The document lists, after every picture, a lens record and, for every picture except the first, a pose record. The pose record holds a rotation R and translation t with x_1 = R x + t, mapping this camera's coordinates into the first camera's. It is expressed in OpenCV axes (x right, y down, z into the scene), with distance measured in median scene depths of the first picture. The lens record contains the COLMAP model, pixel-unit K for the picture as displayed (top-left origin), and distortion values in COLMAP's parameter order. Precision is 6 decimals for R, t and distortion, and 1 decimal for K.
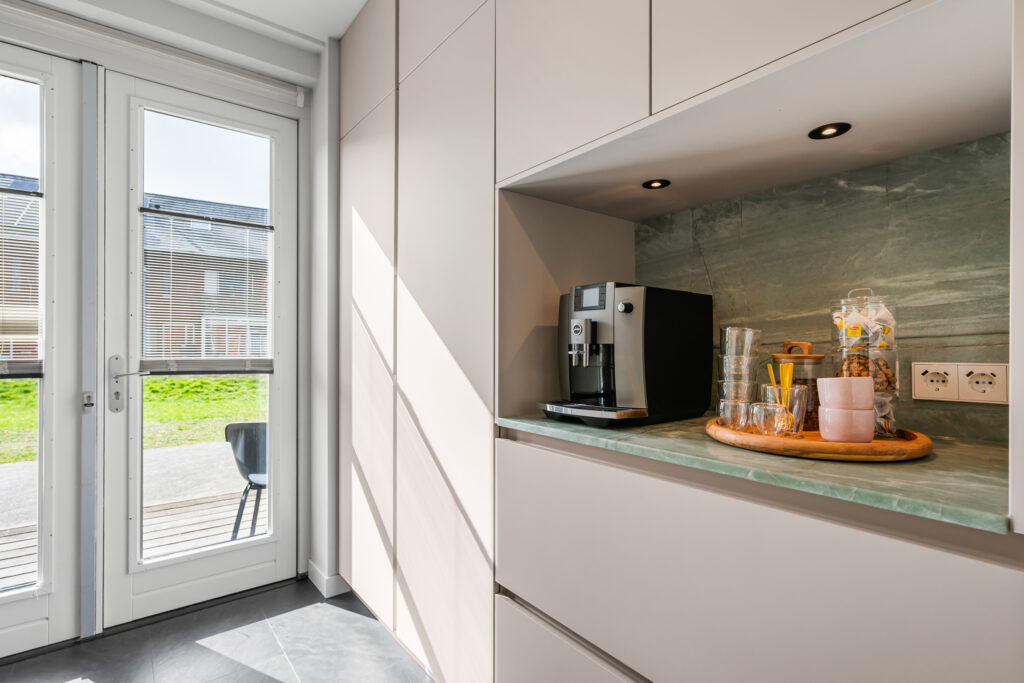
lens RADIAL K [[487.1, 0, 509.4], [0, 487.1, 346.7], [0, 0, 1]] dist [0.003024, -0.000046]
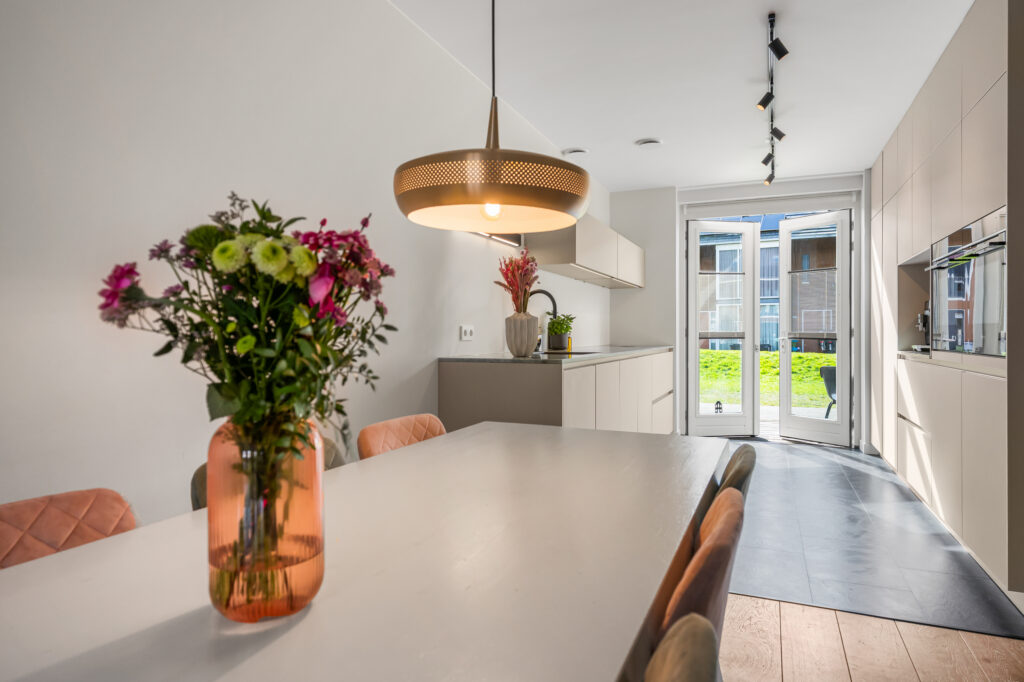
lens RADIAL K [[602.6, 0, 511.2], [0, 602.6, 335.1], [0, 0, 1]] dist [-0.002487, -0.000365]
pose [[0.478702, 0.000170, -0.877977, 1.025152], [0.001639, 0.999998, 0.001088, 0.028983], [0.877976, -0.001960, 0.478701, -1.345707]]
